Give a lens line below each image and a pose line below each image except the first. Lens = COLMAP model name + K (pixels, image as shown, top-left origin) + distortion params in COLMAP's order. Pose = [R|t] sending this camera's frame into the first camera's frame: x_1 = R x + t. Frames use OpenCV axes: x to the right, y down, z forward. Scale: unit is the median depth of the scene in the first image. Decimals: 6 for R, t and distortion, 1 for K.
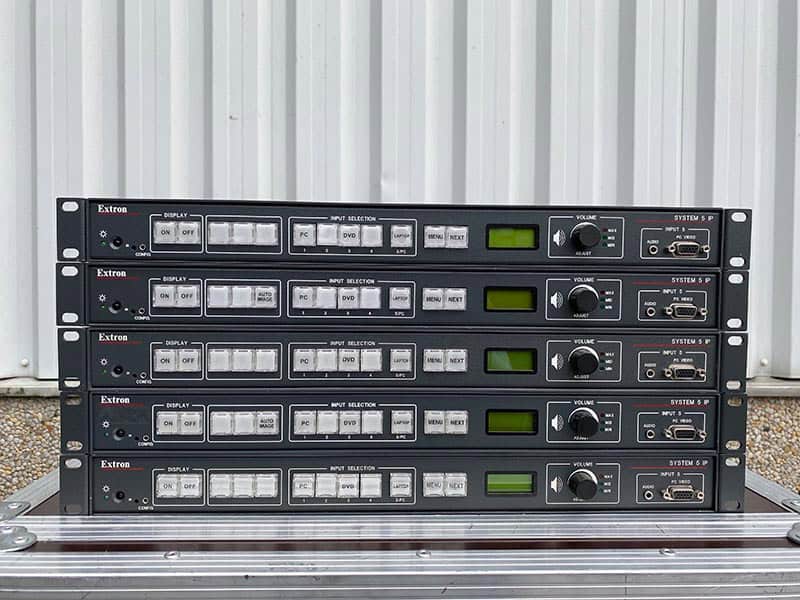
lens RADIAL K [[611.6, 0, 399.8], [0, 611.6, 296.2], [0, 0, 1]] dist [0.032027, -0.034121]
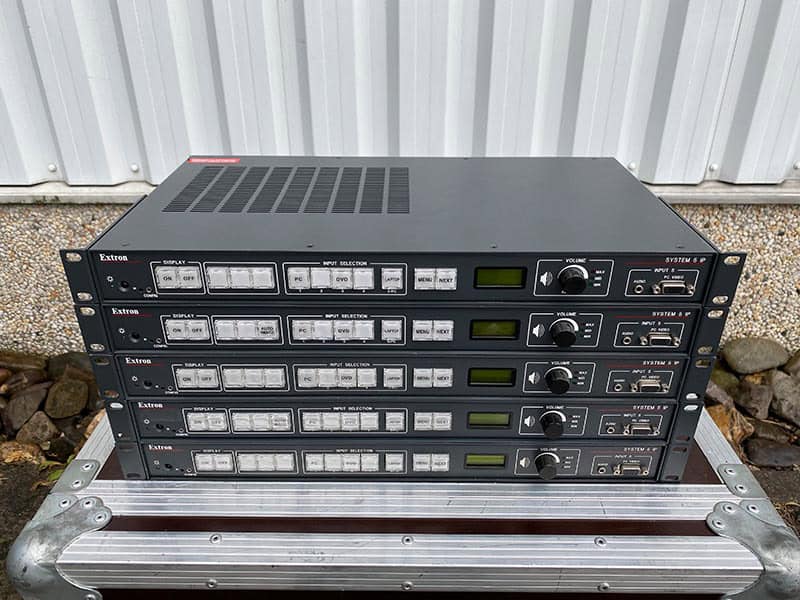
lens RADIAL K [[611.6, 0, 398.8], [0, 611.6, 298.0], [0, 0, 1]] dist [0.032027, -0.034121]
pose [[0.998778, 0.014853, -0.047143, 0.063363], [0.007536, 0.896875, 0.442221, -0.523665], [0.048849, -0.442036, 0.895666, 0.059604]]
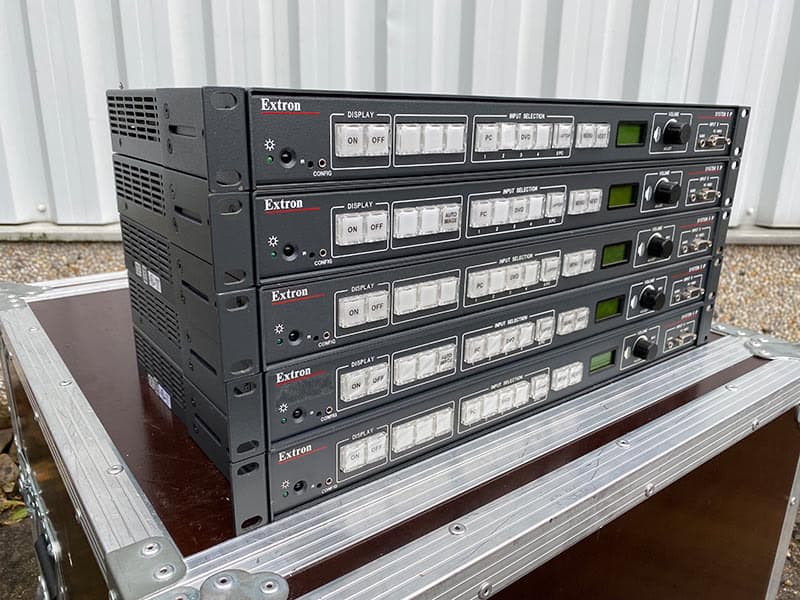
lens RADIAL K [[611.6, 0, 398.5], [0, 611.6, 298.4], [0, 0, 1]] dist [0.032027, -0.034121]
pose [[0.819729, -0.164276, 0.548687, -0.738250], [0.007896, 0.961135, 0.275966, -0.120475], [-0.572697, -0.221885, 0.789167, 0.359895]]
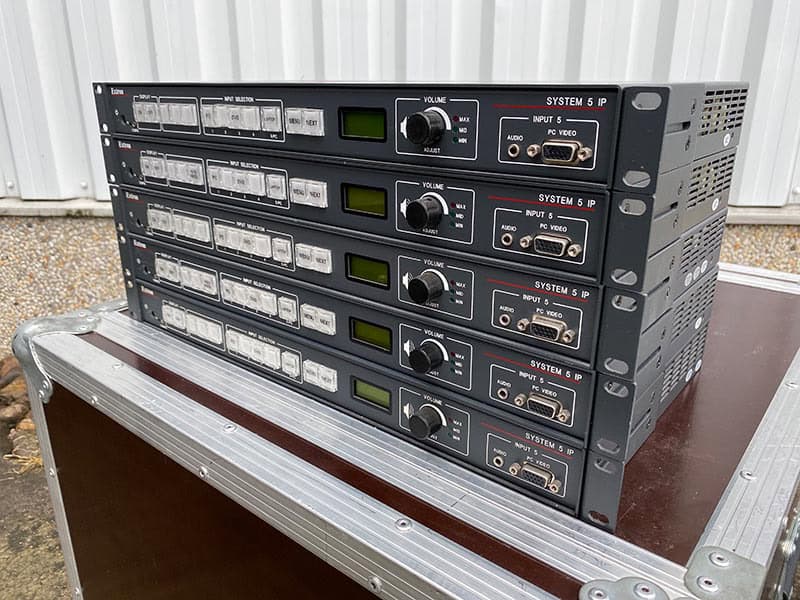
lens RADIAL K [[611.6, 0, 400.8], [0, 611.6, 296.6], [0, 0, 1]] dist [0.032027, -0.034121]
pose [[0.748078, 0.210061, -0.629487, 0.791293], [-0.012521, 0.952877, 0.303098, -0.127301], [0.663493, -0.218859, 0.715456, 0.399337]]
